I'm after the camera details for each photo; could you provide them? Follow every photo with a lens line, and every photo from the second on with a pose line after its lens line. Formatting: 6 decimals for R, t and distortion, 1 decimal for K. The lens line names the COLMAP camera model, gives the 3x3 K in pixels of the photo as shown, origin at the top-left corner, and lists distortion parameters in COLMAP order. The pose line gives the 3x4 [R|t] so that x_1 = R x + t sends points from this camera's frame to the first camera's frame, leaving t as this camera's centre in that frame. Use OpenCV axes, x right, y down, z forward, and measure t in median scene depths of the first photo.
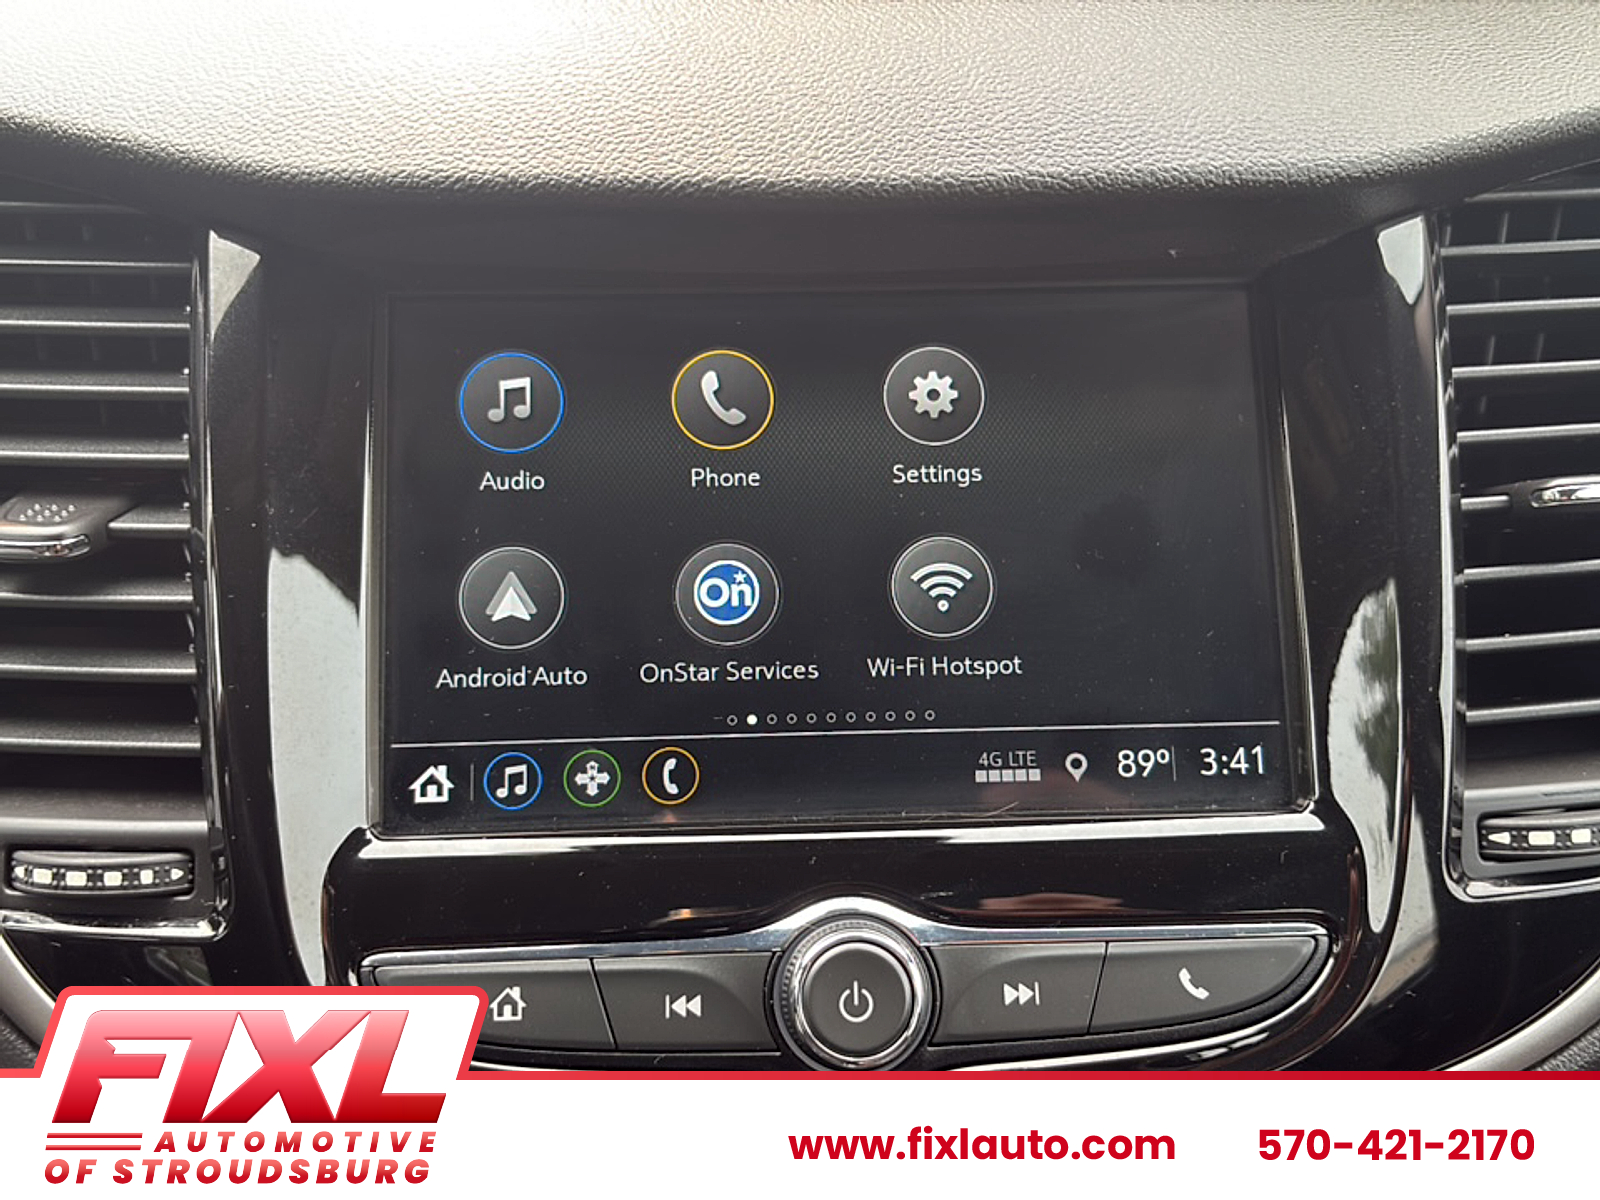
lens RADIAL K [[1268.3, 0, 803.1], [0, 1268.3, 579.7], [0, 0, 1]] dist [0.063874, -0.181230]
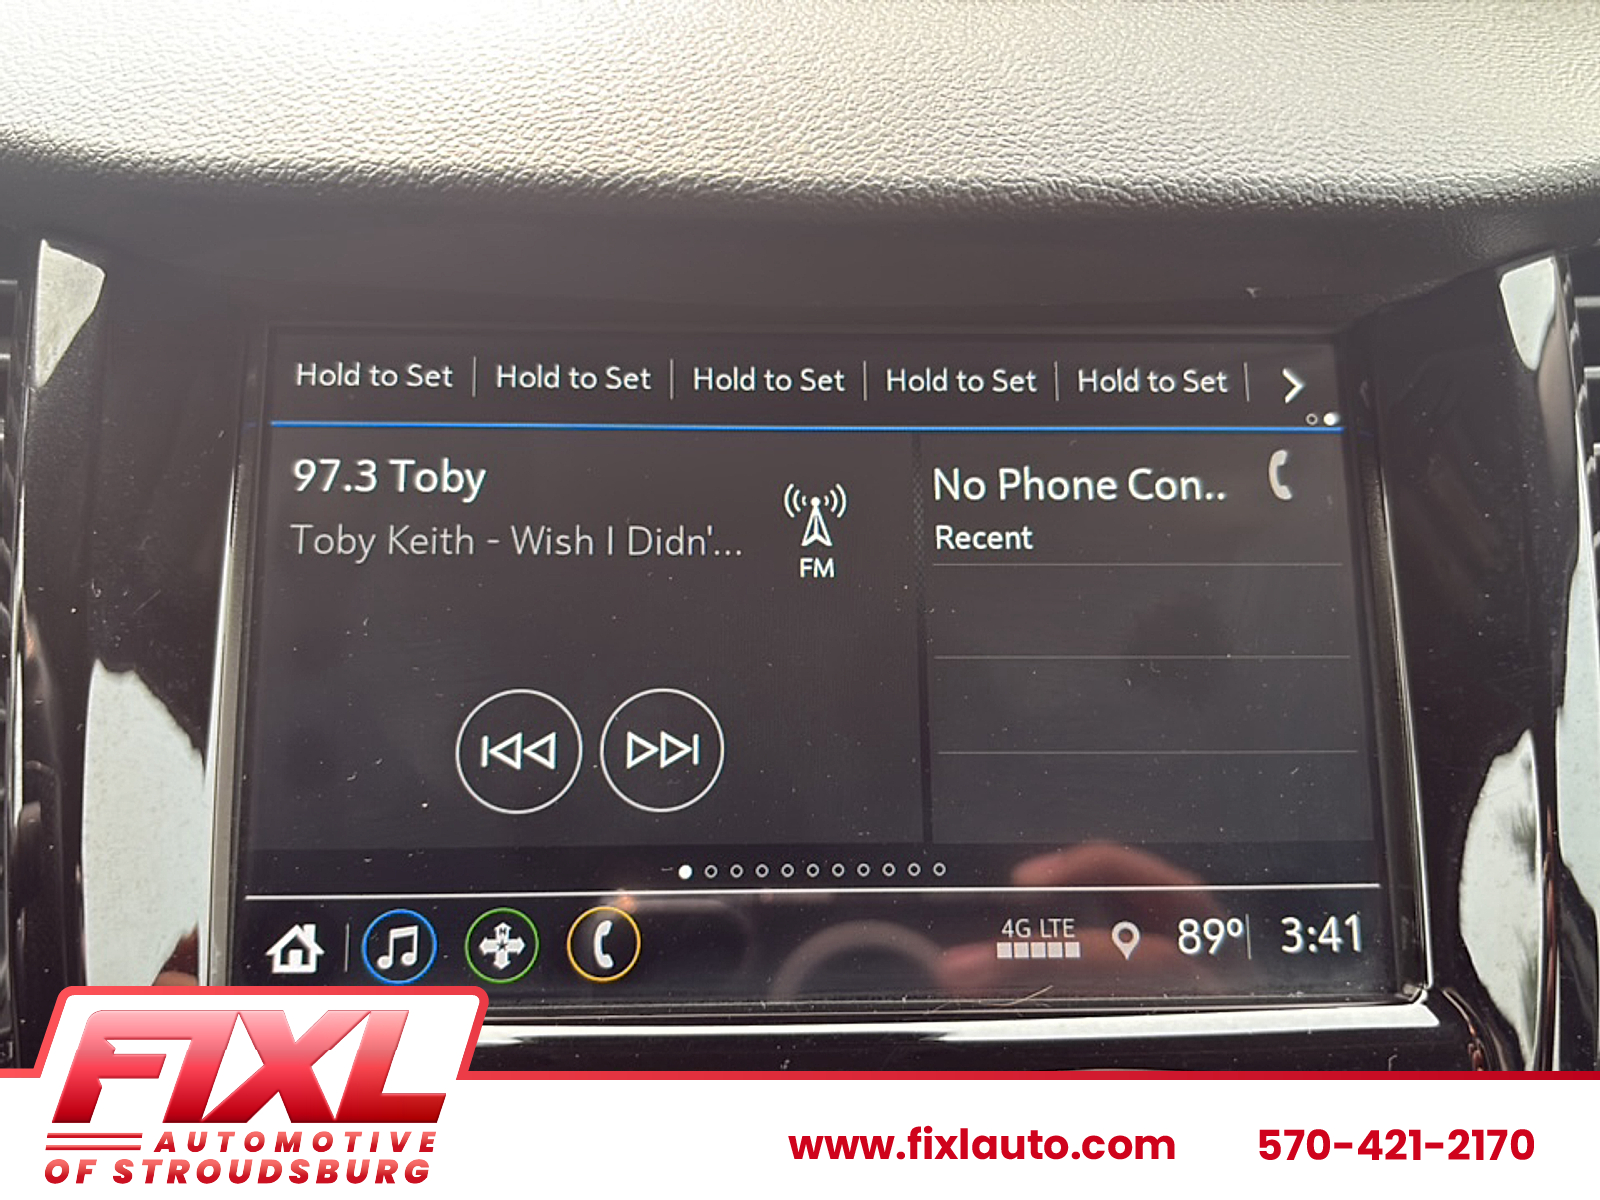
lens RADIAL K [[1267.7, 0, 801.2], [0, 1267.7, 618.5], [0, 0, 1]] dist [-0.006857, -0.013897]
pose [[0.999715, 0.019396, 0.013905, 0.001489], [-0.018858, 0.999105, -0.037850, -0.017719], [-0.014627, 0.037577, 0.999187, 0.233448]]
